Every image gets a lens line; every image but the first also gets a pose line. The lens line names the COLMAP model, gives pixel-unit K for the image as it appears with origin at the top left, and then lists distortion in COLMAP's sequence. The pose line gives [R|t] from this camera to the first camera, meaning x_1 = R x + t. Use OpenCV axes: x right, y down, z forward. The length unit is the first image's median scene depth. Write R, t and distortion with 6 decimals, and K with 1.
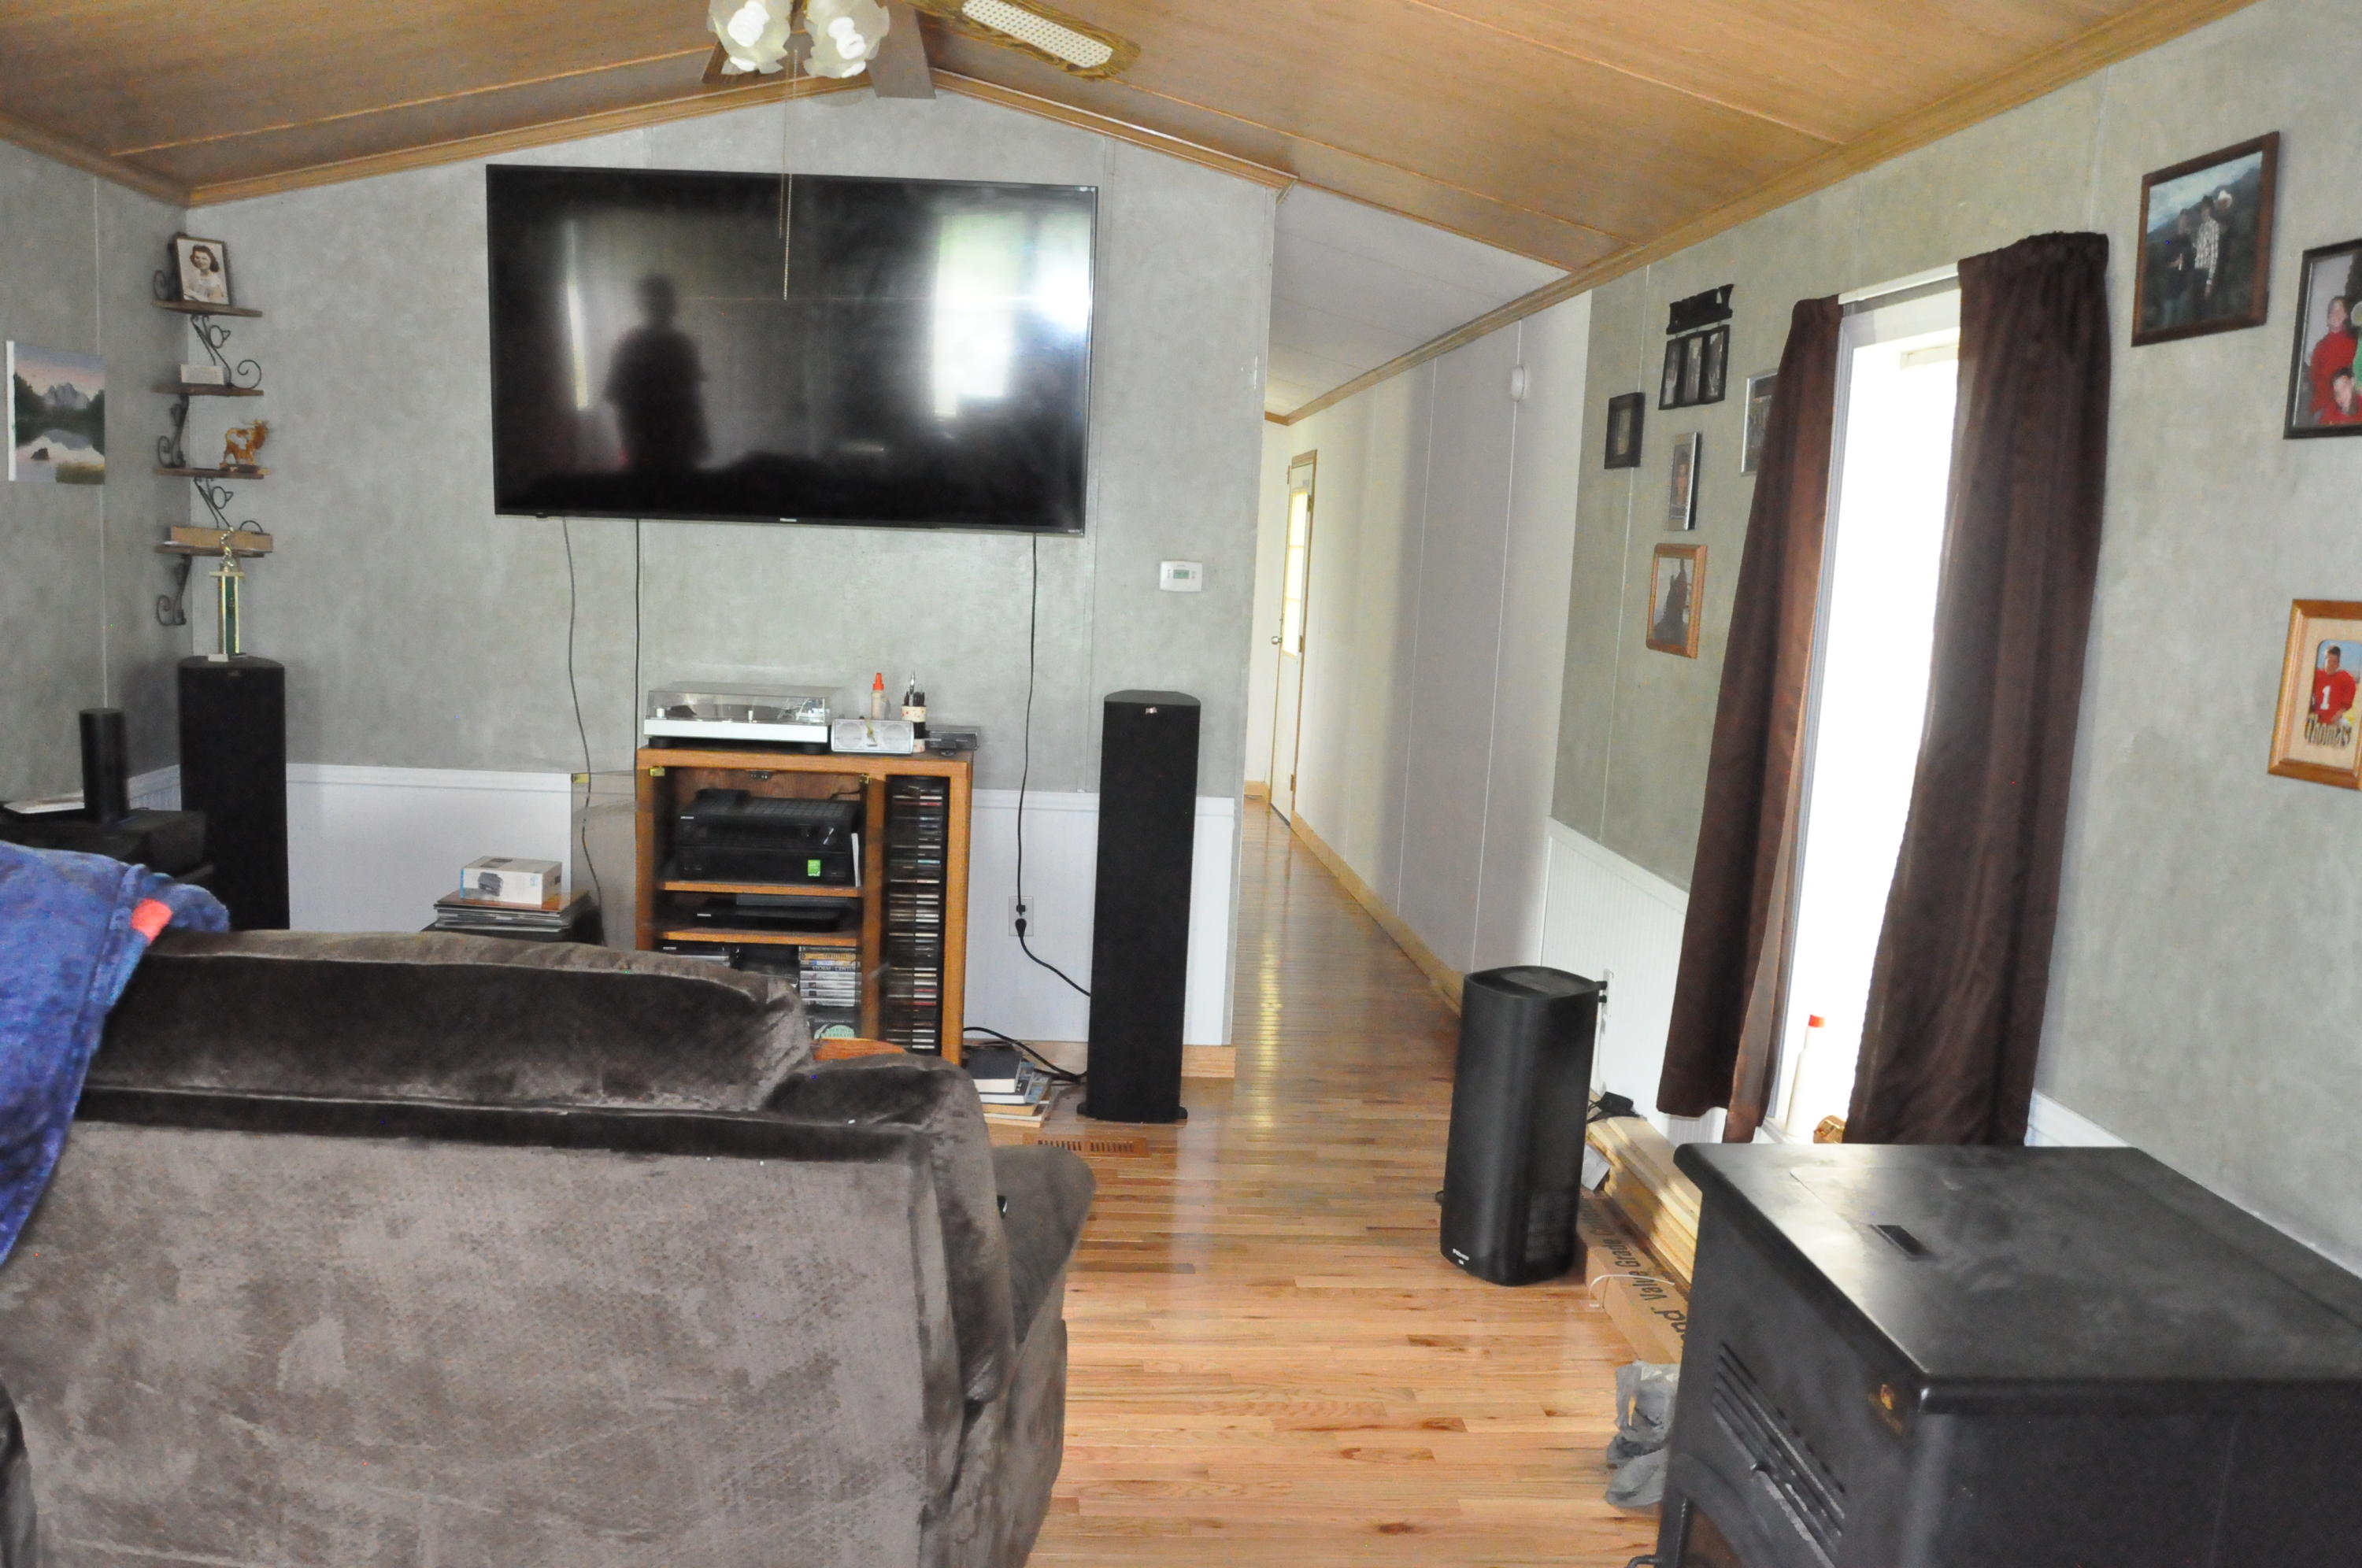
lens RADIAL K [[1832.7, 0, 1181.0], [0, 1832.7, 784.0], [0, 0, 1]] dist [-0.142697, 0.094730]
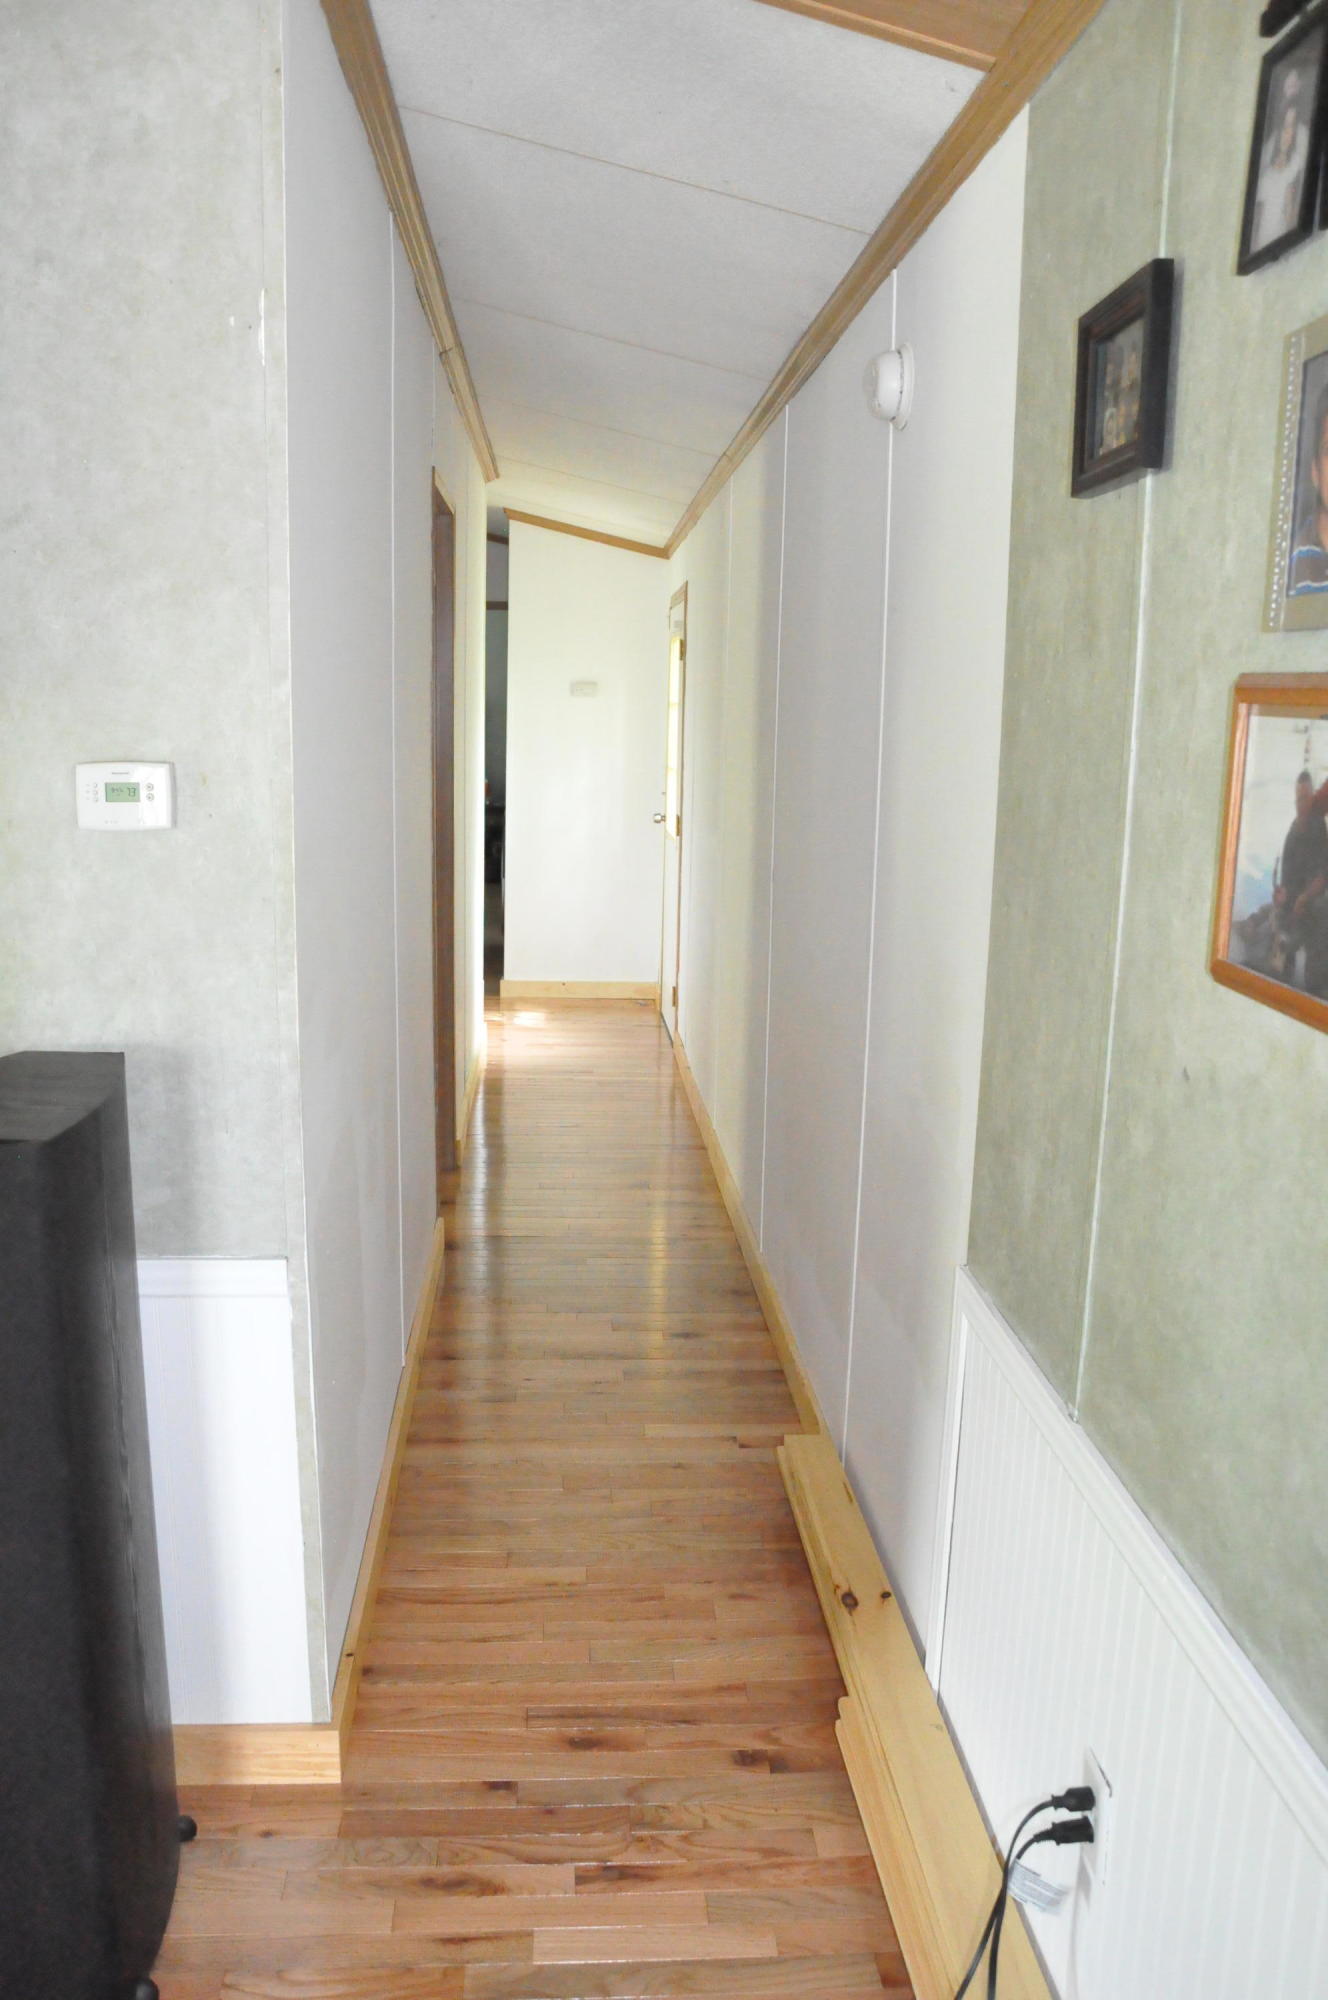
lens RADIAL K [[1552.0, 0, 664.0], [0, 1552.0, 1000.0], [0, 0, 1]] dist [-0.142697, 0.094730]
pose [[0.999252, -0.033796, -0.018775, 0.139011], [0.034870, 0.997580, 0.060150, -0.081645], [0.016697, -0.060759, 0.998013, 0.625231]]
